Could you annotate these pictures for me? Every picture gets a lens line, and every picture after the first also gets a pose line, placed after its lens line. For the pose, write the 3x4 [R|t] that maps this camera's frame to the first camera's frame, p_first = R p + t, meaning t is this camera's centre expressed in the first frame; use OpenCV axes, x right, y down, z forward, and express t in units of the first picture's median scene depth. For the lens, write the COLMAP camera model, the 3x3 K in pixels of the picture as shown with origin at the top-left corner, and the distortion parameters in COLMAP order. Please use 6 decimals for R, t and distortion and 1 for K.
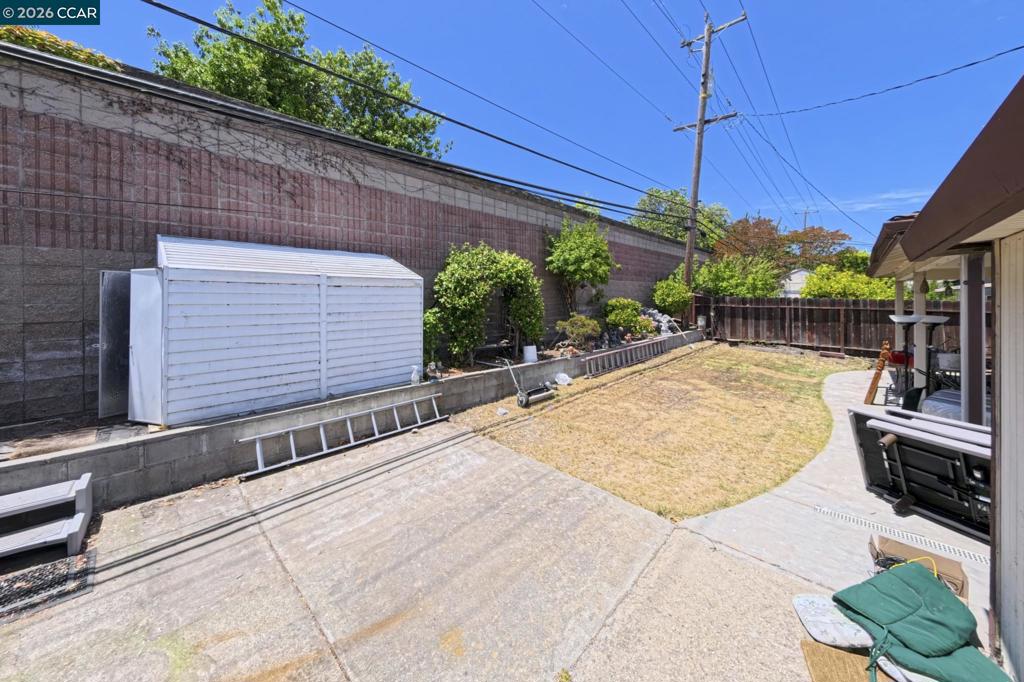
lens RADIAL K [[364.0, 0, 517.6], [0, 364.0, 308.0], [0, 0, 1]] dist [-0.000607, -0.000095]
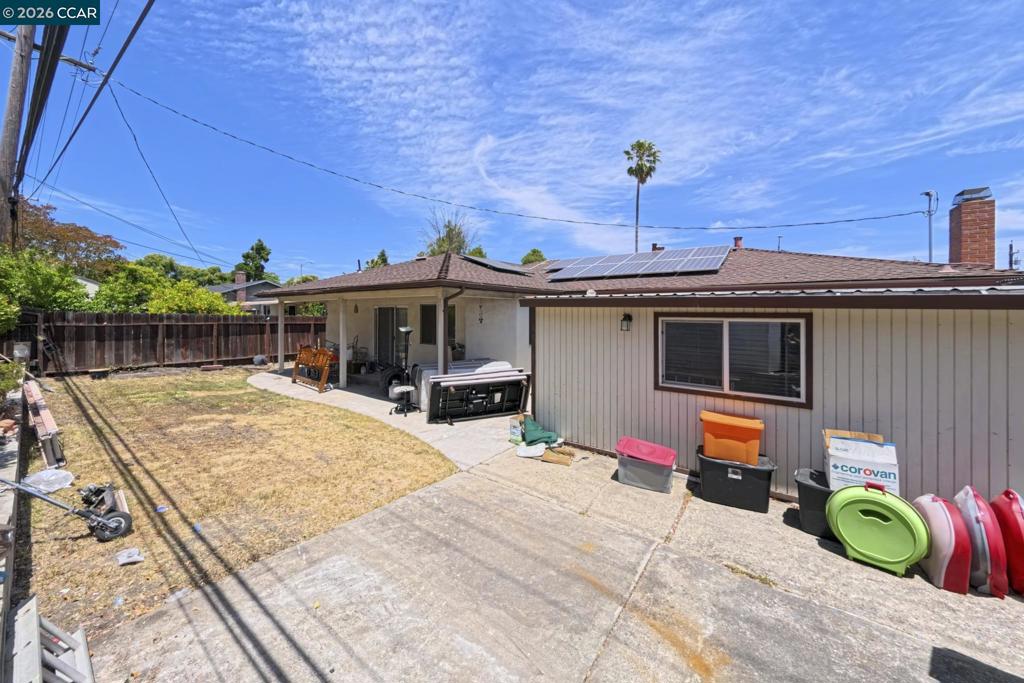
lens RADIAL K [[364.0, 0, 517.6], [0, 364.0, 308.5], [0, 0, 1]] dist [-0.000607, -0.000095]
pose [[-0.135035, 0.008761, 0.990802, -0.282639], [0.019849, 0.999784, -0.006135, -0.018110], [-0.990642, 0.018838, -0.135180, 0.247962]]
